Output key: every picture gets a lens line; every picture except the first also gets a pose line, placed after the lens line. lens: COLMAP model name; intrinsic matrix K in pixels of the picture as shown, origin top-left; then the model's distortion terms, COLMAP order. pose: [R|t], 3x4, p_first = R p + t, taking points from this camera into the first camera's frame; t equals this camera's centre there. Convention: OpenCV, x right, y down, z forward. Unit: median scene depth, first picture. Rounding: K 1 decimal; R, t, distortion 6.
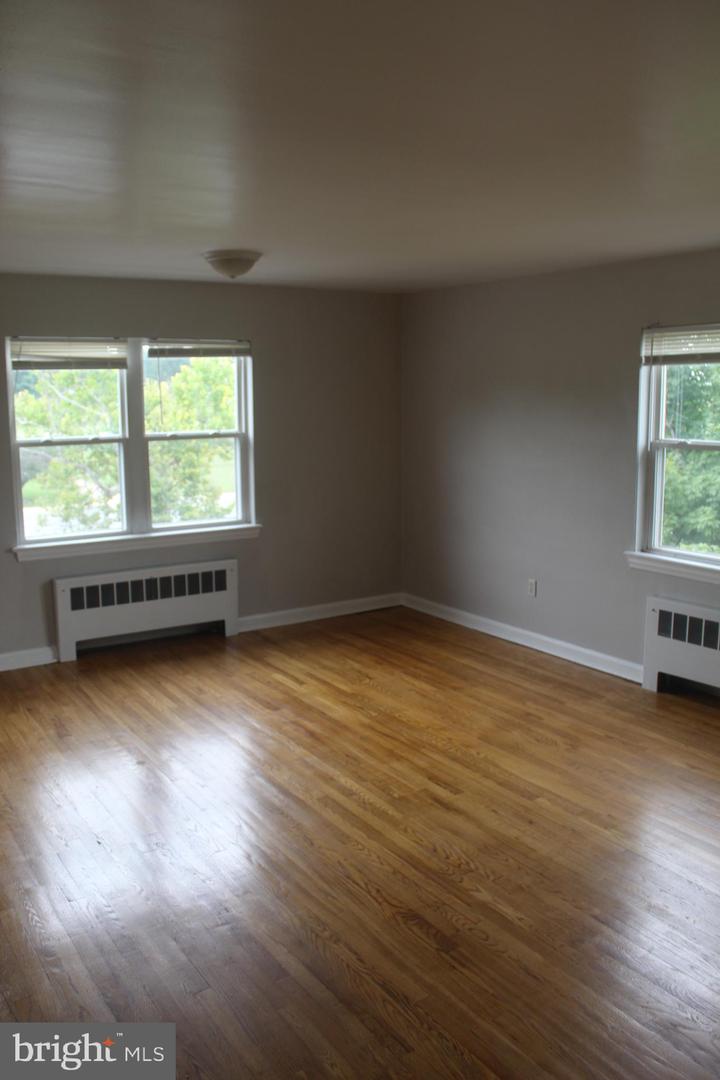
lens RADIAL K [[896.0, 0, 349.5], [0, 896.0, 541.4], [0, 0, 1]] dist [-0.164130, 0.149831]
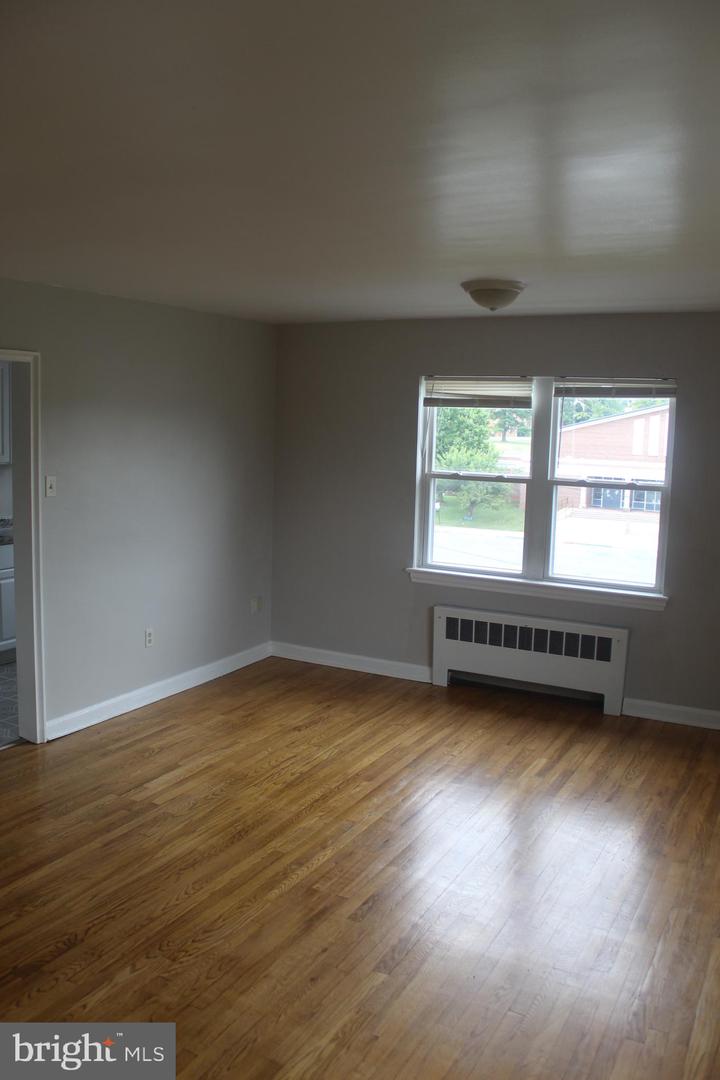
lens RADIAL K [[896.0, 0, 349.5], [0, 896.0, 541.4], [0, 0, 1]] dist [-0.164130, 0.149831]
pose [[0.474531, 0.132865, -0.870154, 0.524013], [-0.174677, 0.983097, 0.054853, -0.070594], [0.862733, 0.125966, 0.489718, 0.370710]]
